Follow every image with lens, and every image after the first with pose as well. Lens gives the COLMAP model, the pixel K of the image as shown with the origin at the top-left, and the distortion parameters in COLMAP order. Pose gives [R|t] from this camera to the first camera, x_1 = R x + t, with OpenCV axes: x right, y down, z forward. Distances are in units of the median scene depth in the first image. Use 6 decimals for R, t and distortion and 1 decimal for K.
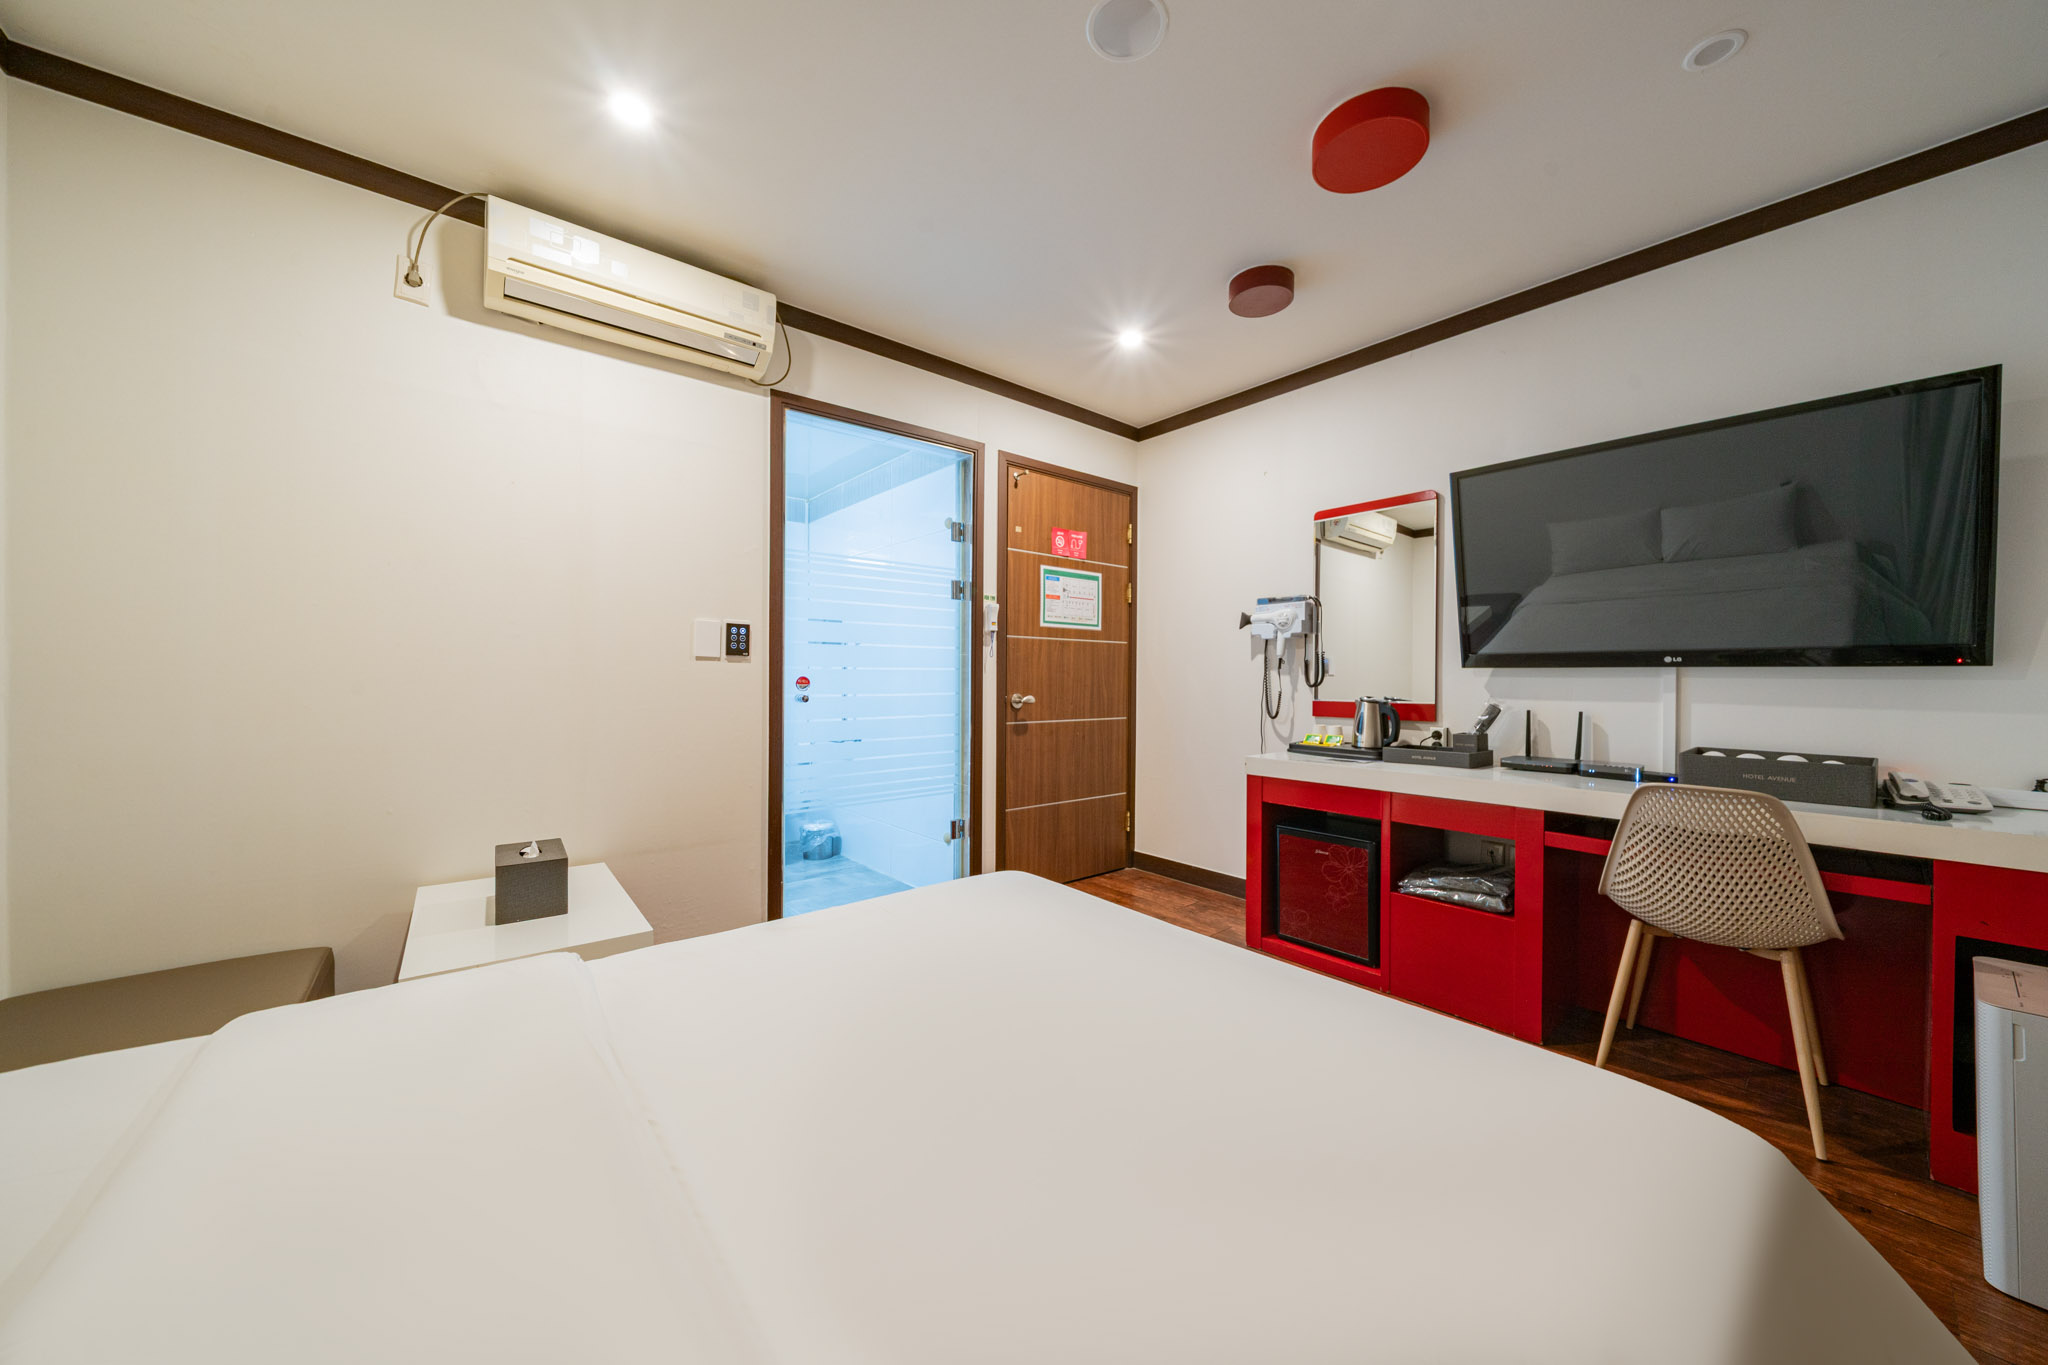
lens RADIAL K [[699.2, 0, 1031.7], [0, 699.2, 680.2], [0, 0, 1]] dist [-0.011388, 0.002192]
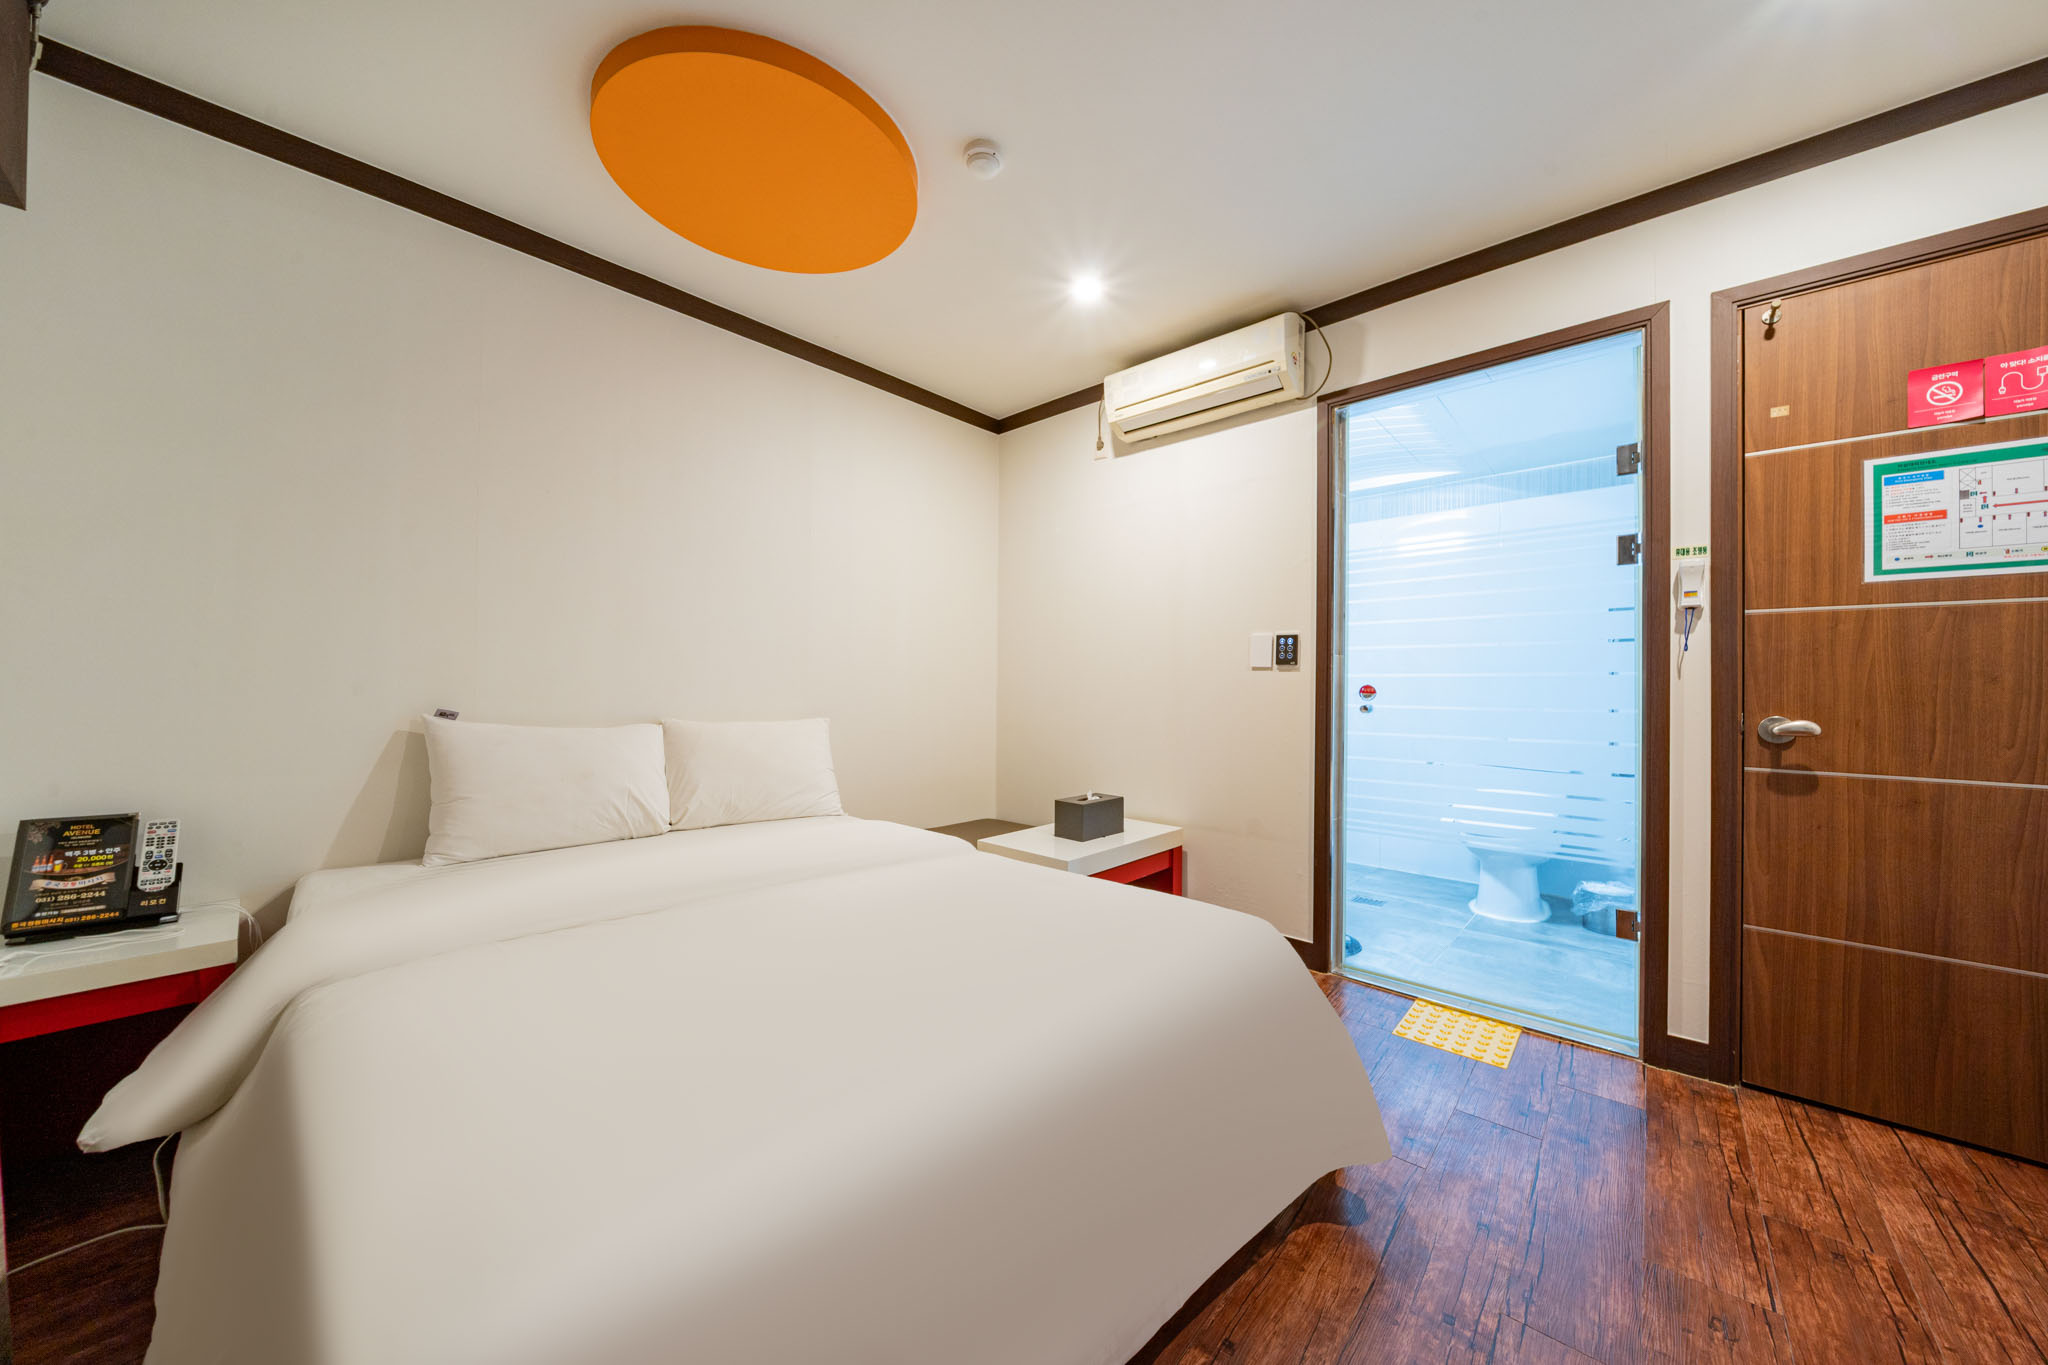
lens RADIAL K [[699.2, 0, 1031.7], [0, 699.2, 680.2], [0, 0, 1]] dist [-0.011388, 0.002192]
pose [[0.142163, -0.011836, -0.989773, 0.428587], [-0.009358, 0.999868, -0.013301, 0.003995], [0.989799, 0.011153, 0.142033, 0.357079]]
